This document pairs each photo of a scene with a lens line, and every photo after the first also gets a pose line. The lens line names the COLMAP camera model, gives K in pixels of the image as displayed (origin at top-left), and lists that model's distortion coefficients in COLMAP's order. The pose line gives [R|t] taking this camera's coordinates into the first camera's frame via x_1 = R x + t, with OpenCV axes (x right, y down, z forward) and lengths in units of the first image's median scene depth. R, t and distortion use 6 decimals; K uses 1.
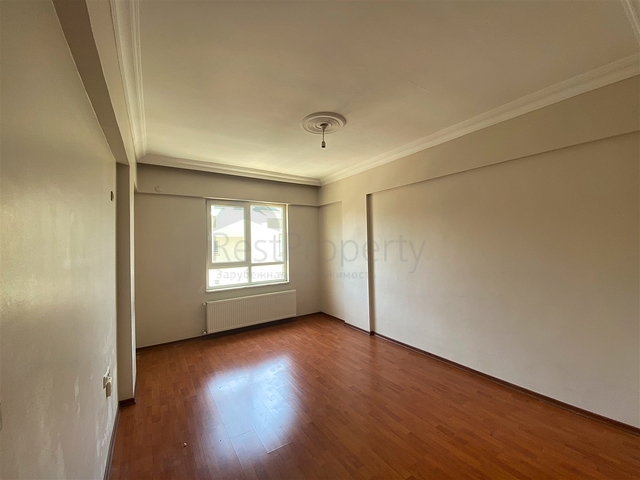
lens RADIAL K [[261.1, 0, 322.4], [0, 261.1, 241.4], [0, 0, 1]] dist [-0.001663, -0.011588]
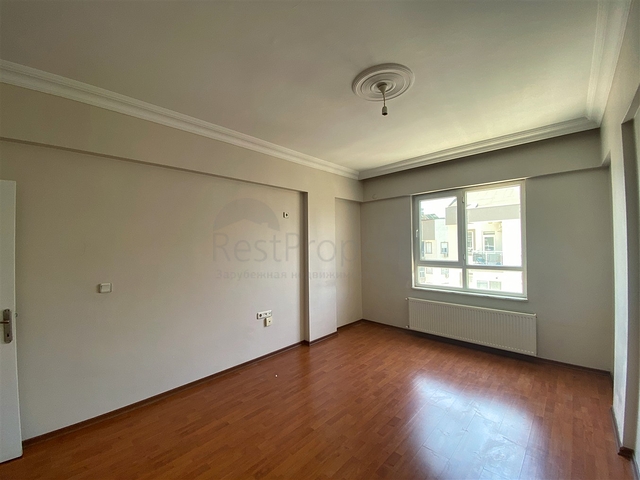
lens RADIAL K [[254.6, 0, 309.2], [0, 254.6, 242.7], [0, 0, 1]] dist [0.025146, -0.022080]
pose [[0.200687, 0.009905, -0.979605, 0.455515], [0.020980, 0.999676, 0.014406, -0.006064], [0.979431, -0.023443, 0.200414, 0.419914]]
